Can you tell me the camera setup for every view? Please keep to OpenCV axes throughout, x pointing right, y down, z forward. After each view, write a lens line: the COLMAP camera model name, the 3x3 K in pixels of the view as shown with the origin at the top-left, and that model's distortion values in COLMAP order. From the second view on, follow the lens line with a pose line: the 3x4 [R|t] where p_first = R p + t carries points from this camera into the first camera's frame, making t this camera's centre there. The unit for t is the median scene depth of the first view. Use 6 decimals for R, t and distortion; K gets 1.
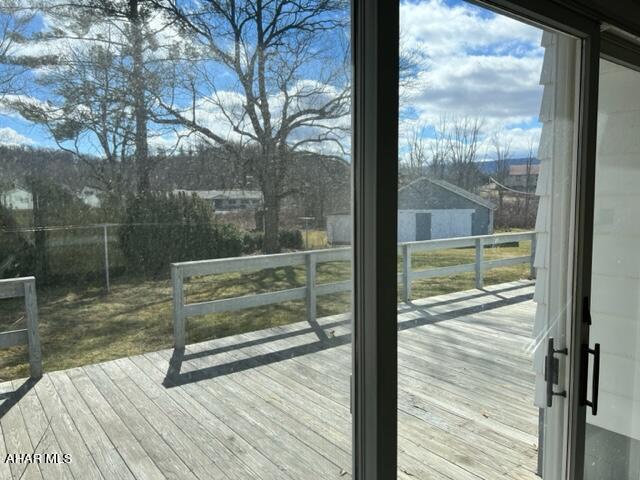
lens RADIAL K [[486.7, 0, 319.2], [0, 486.7, 240.1], [0, 0, 1]] dist [0.020426, 0.002034]
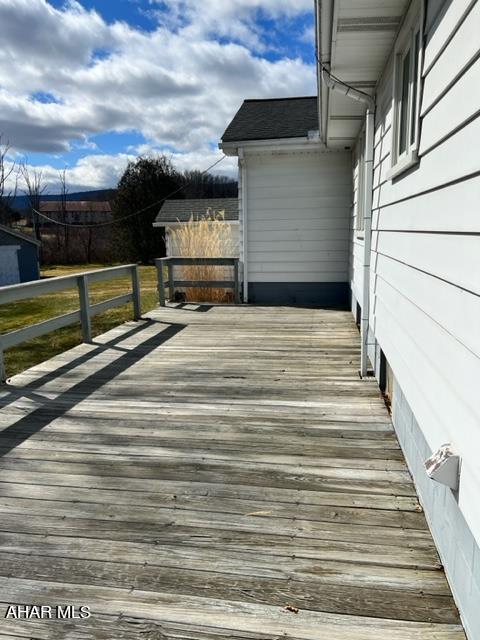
lens RADIAL K [[486.7, 0, 240.5], [0, 486.7, 319.5], [0, 0, 1]] dist [0.020426, 0.002034]
pose [[0.726833, -0.127488, 0.674878, -0.007193], [0.071186, 0.991312, 0.110599, -0.002418], [-0.683115, -0.032345, 0.729594, 0.403373]]
